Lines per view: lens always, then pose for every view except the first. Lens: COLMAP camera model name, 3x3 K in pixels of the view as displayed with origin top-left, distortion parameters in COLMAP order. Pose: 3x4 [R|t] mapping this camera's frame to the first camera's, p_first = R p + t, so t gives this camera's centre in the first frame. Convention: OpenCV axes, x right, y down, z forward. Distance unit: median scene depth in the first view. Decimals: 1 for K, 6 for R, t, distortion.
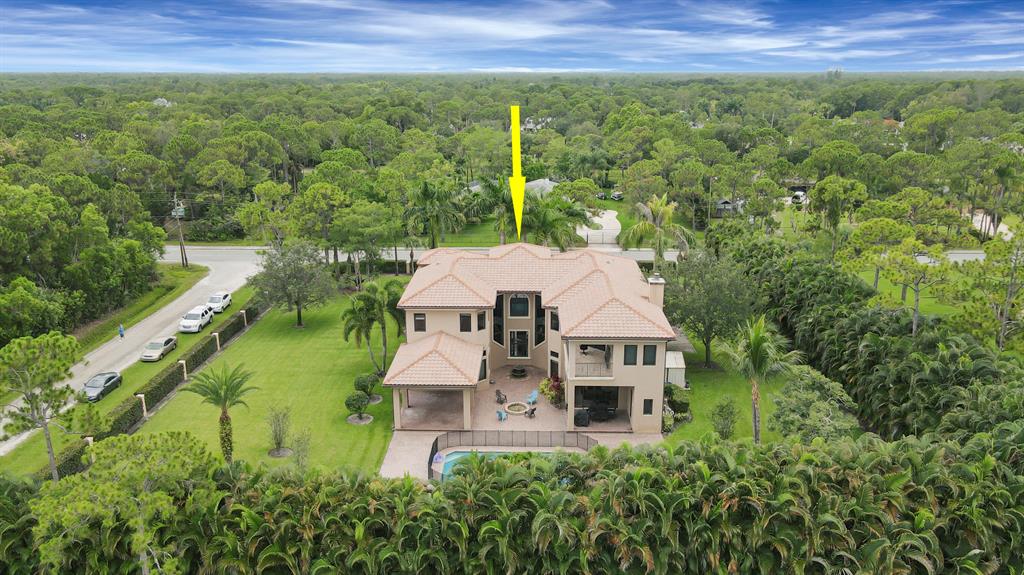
lens RADIAL K [[751.3, 0, 507.6], [0, 751.3, 290.4], [0, 0, 1]] dist [-0.015322, 0.001207]
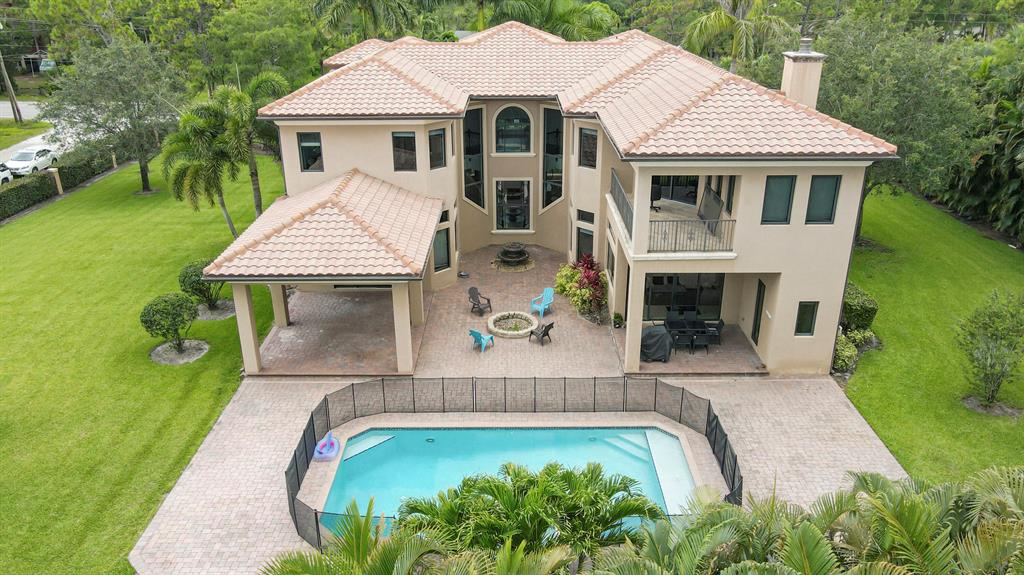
lens RADIAL K [[751.3, 0, 511.7], [0, 751.3, 286.7], [0, 0, 1]] dist [-0.015322, 0.001207]
pose [[0.999564, -0.011530, 0.027182, -0.000898], [0.008416, 0.993671, 0.112016, 0.078757], [-0.028302, -0.111739, 0.993335, 0.523321]]
